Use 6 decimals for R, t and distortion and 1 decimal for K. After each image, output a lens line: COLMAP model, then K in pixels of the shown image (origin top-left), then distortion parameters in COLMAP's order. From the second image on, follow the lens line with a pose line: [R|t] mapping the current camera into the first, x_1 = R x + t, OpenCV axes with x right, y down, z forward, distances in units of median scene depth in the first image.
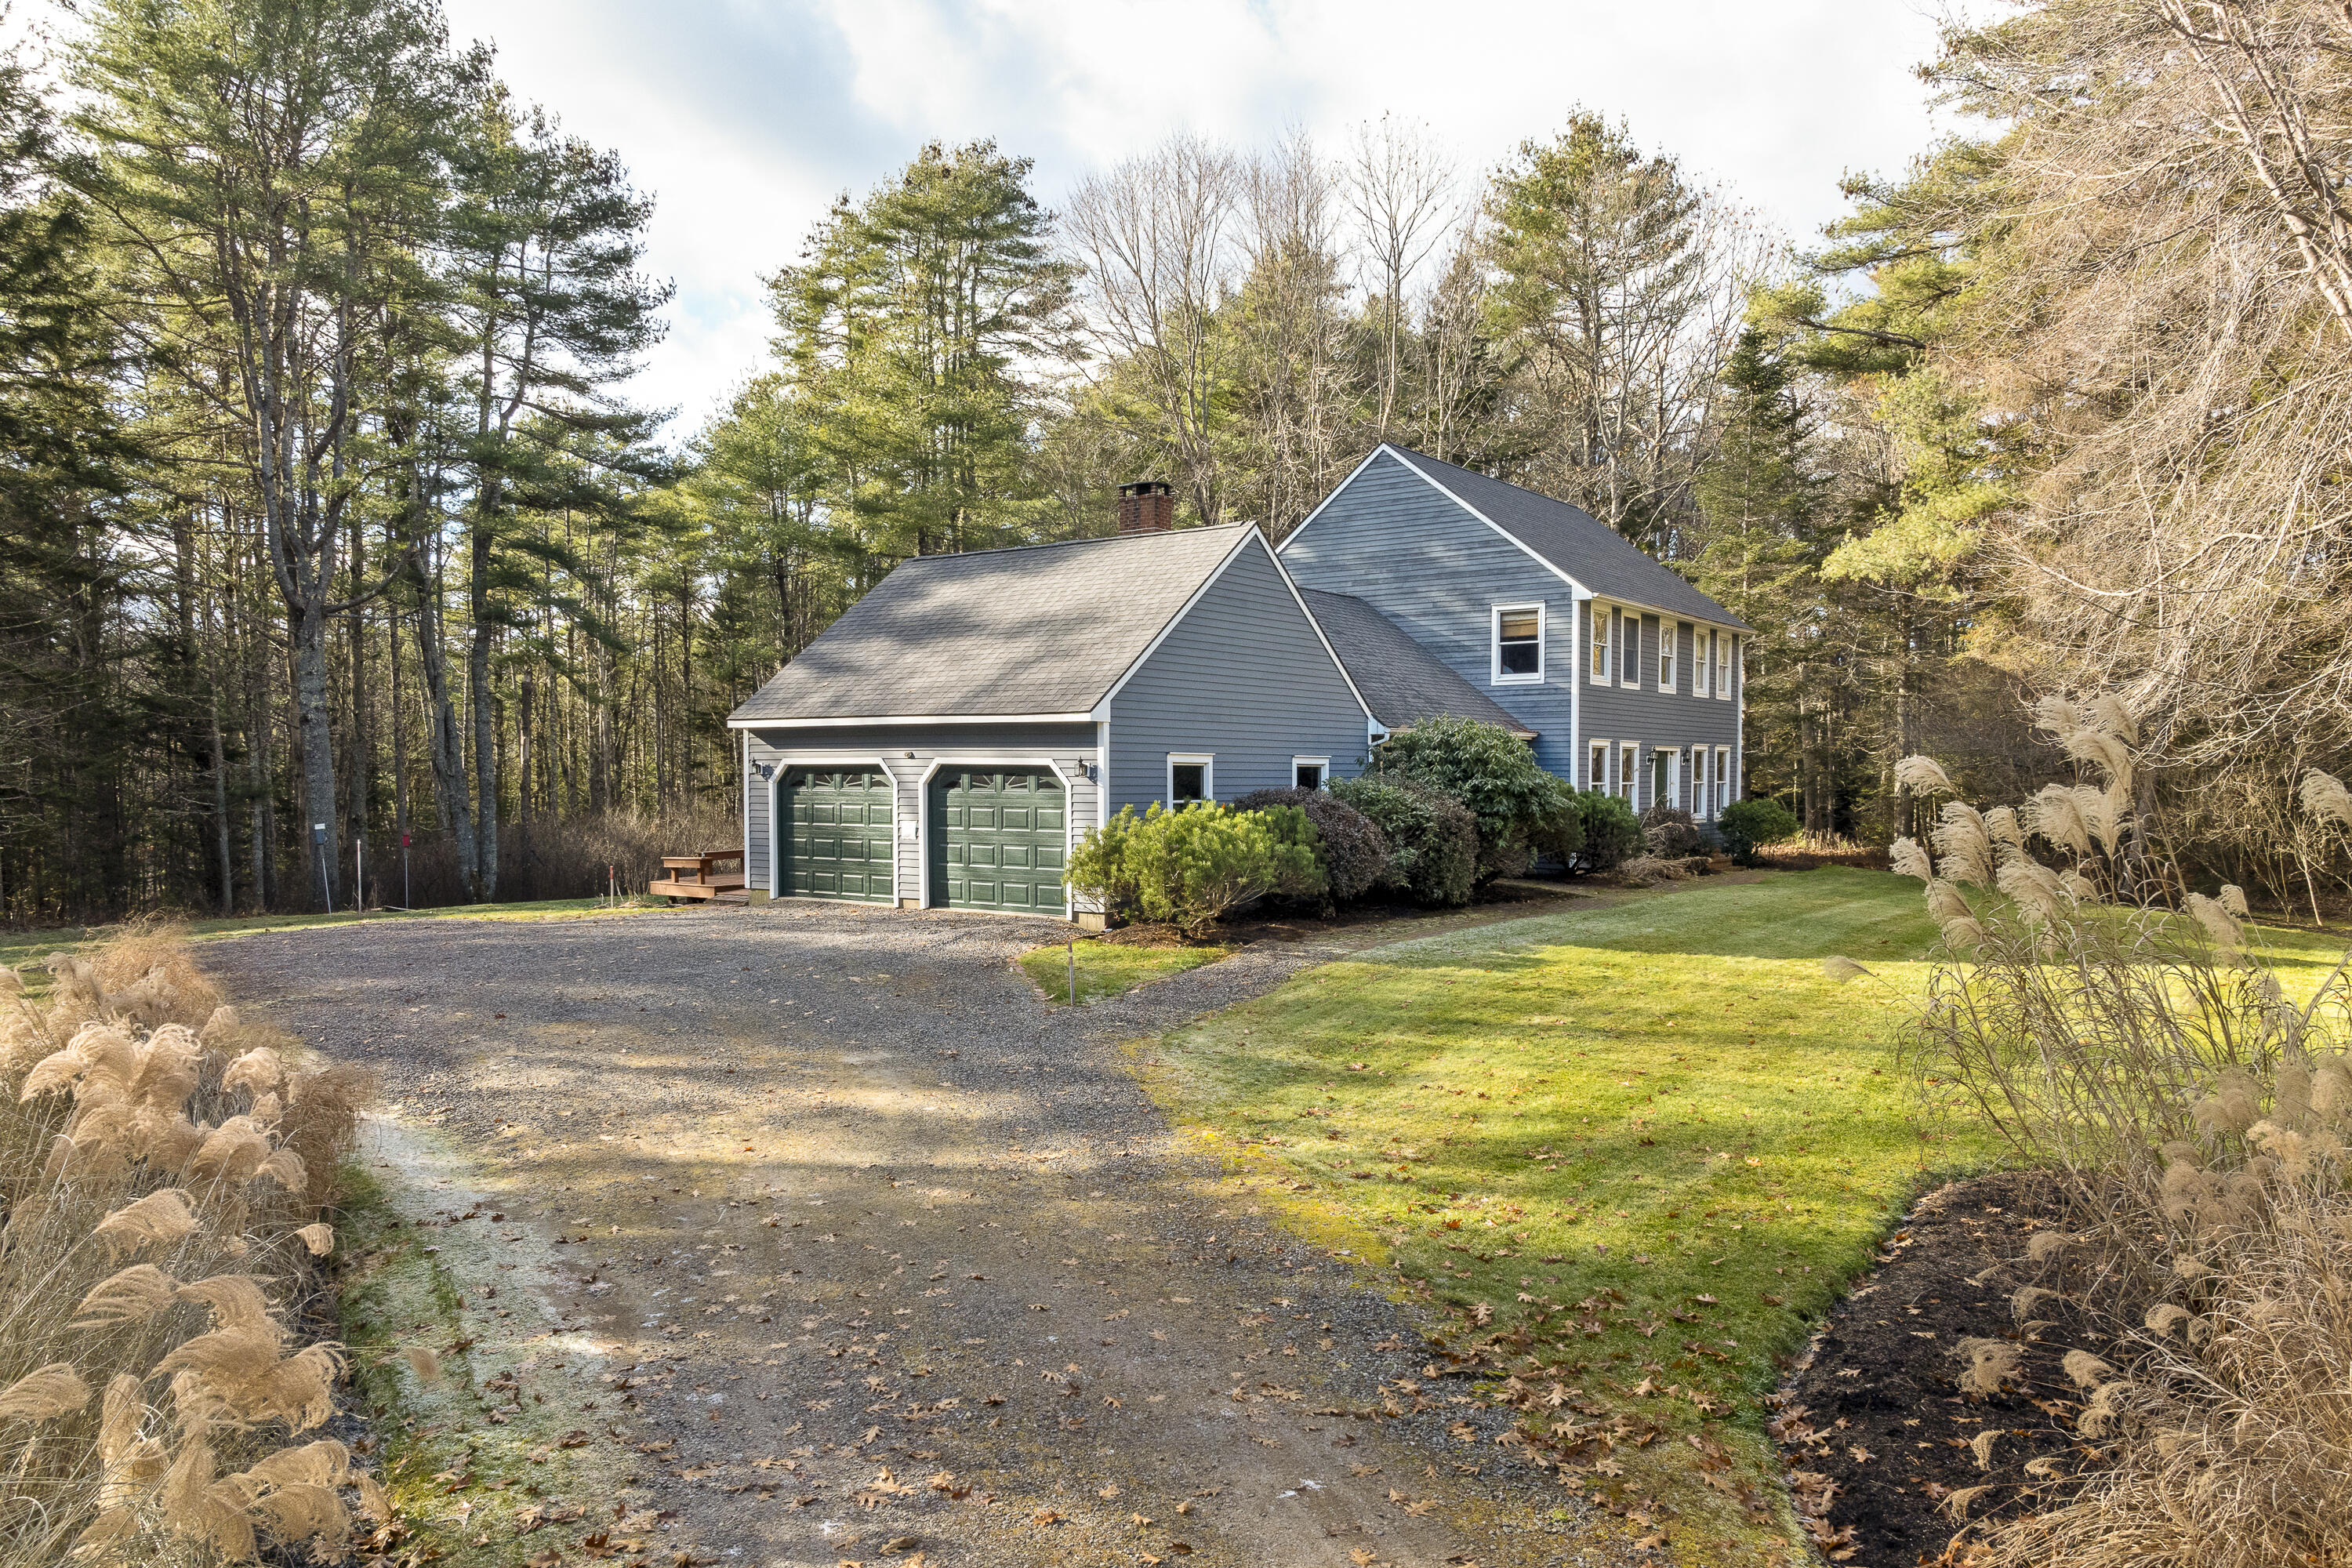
lens RADIAL K [[1634.0, 0, 1216.1], [0, 1634.0, 781.1], [0, 0, 1]] dist [0.003843, 0.003576]
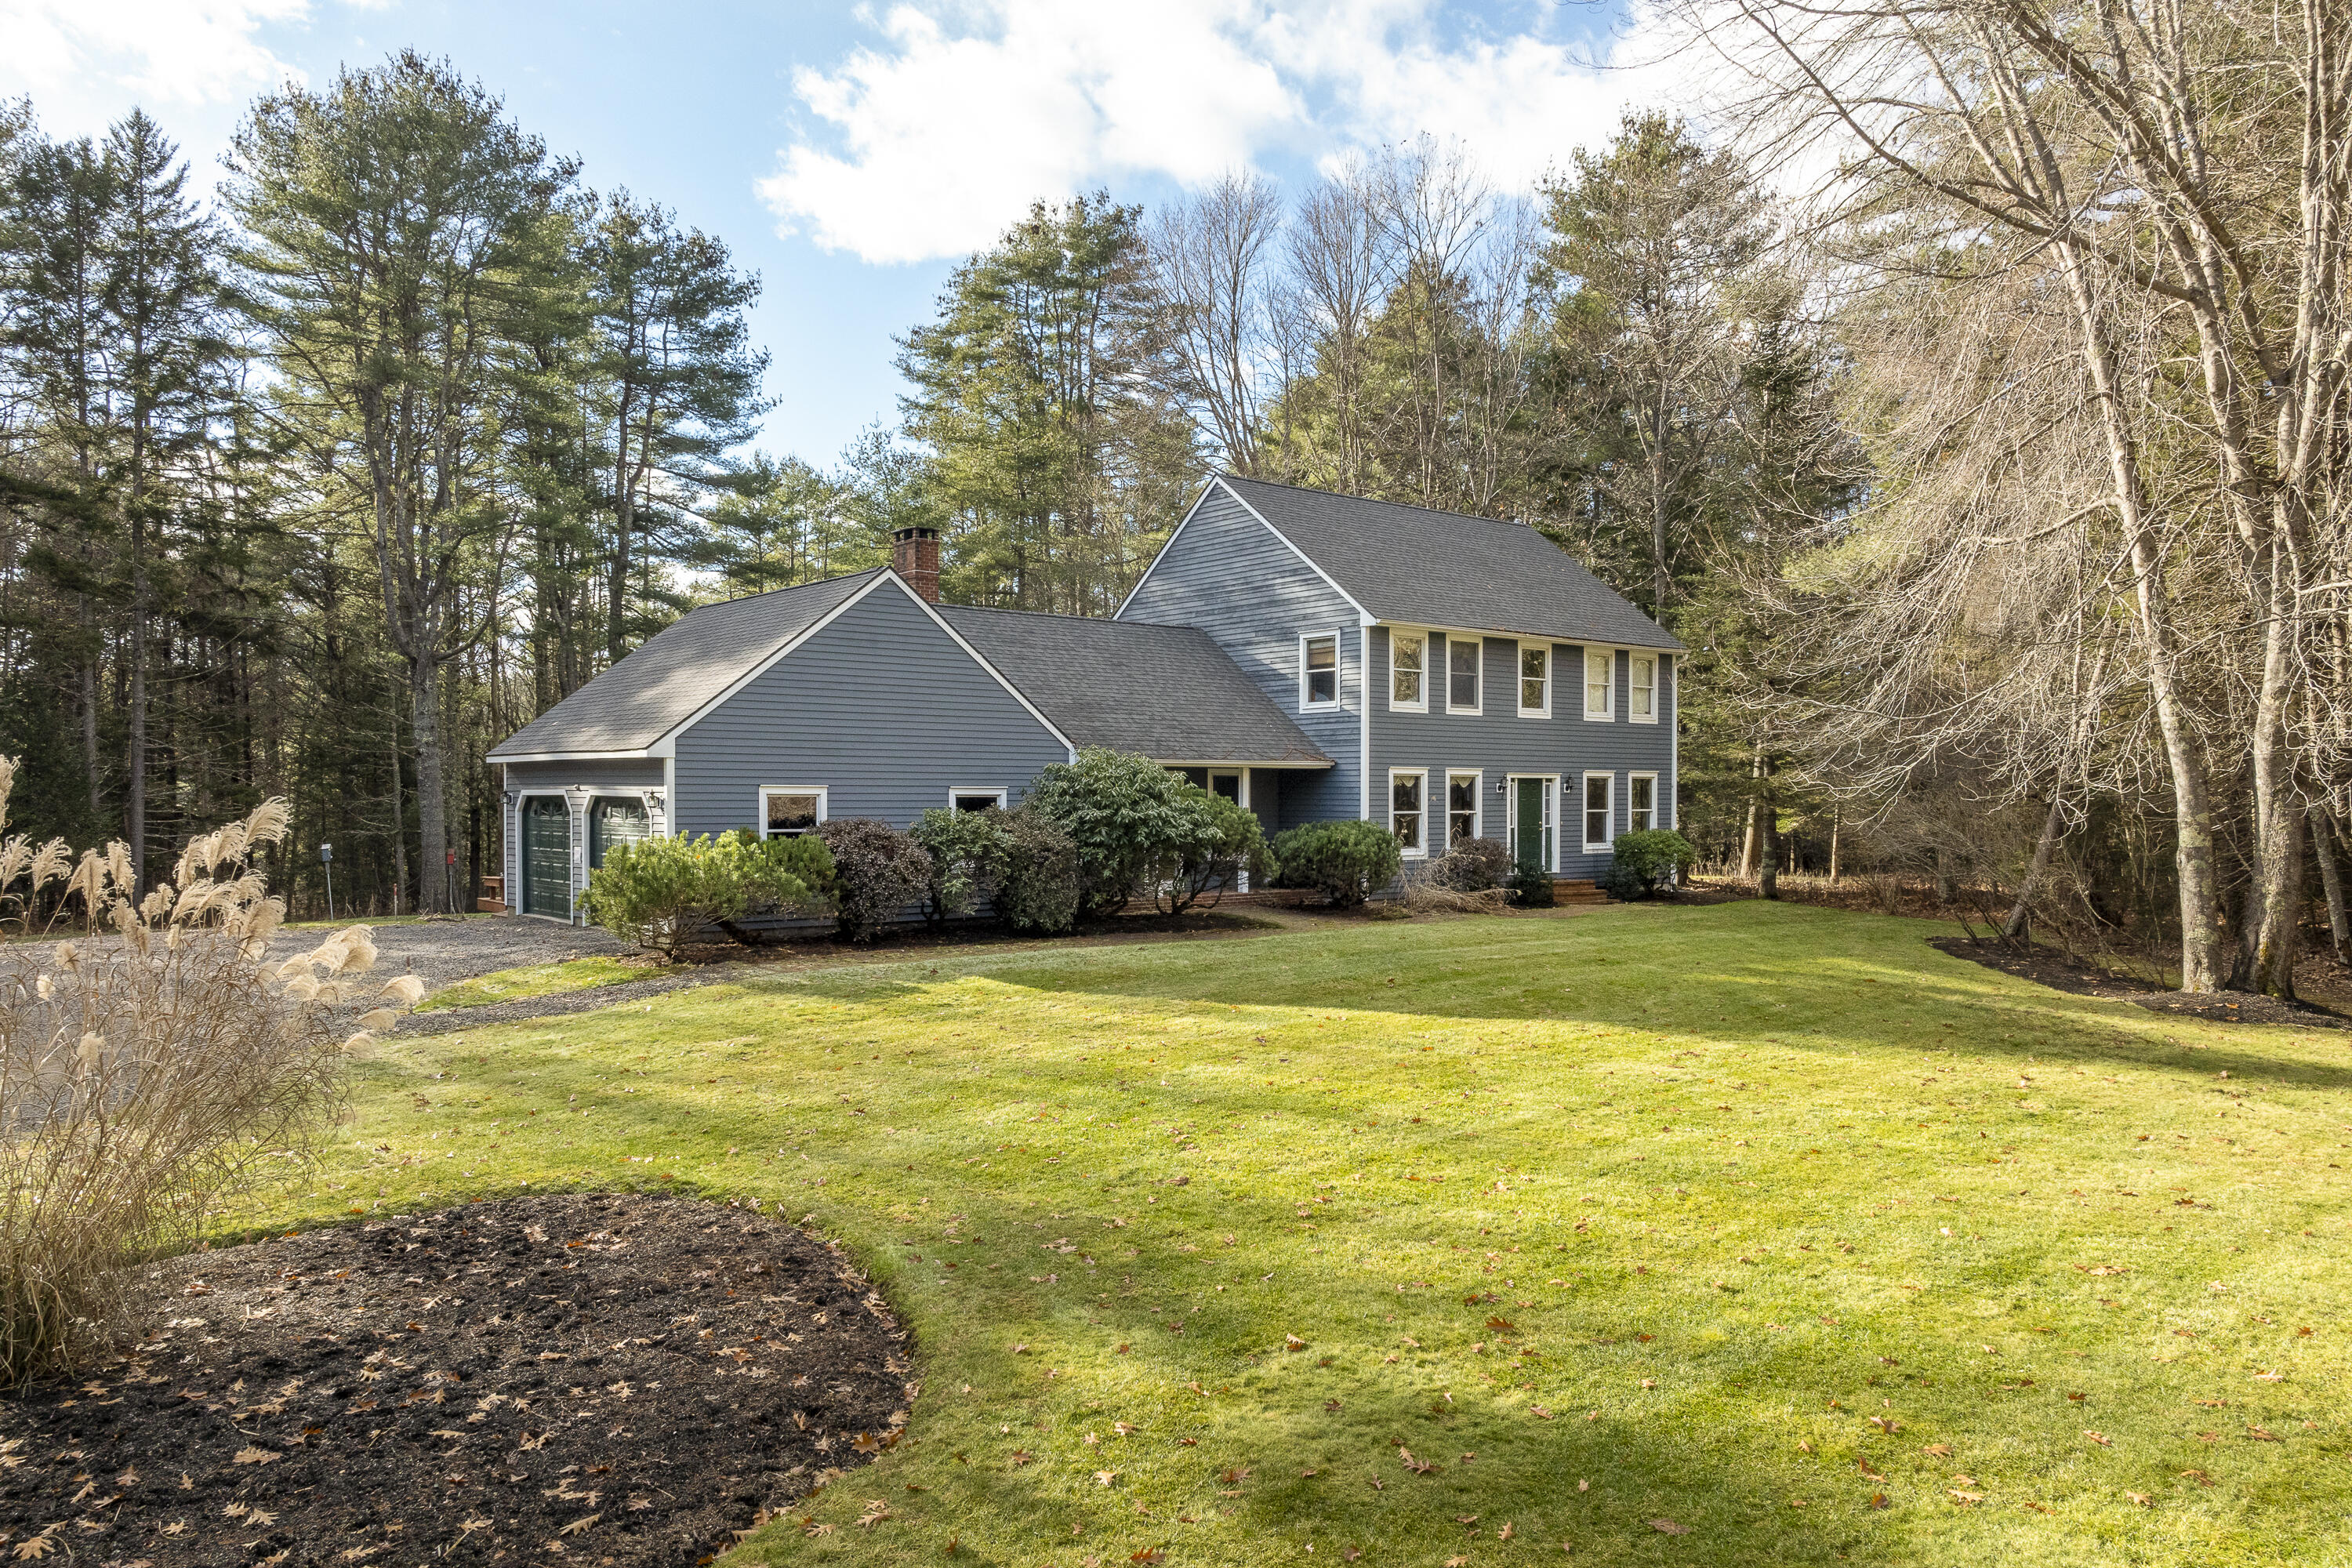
lens RADIAL K [[1634.0, 0, 1216.1], [0, 1634.0, 781.1], [0, 0, 1]] dist [0.003843, 0.003576]
pose [[0.968775, -0.001831, -0.247934, 0.270659], [-0.001499, 0.999911, -0.013242, -0.003112], [0.247936, 0.013200, 0.968687, 0.017051]]
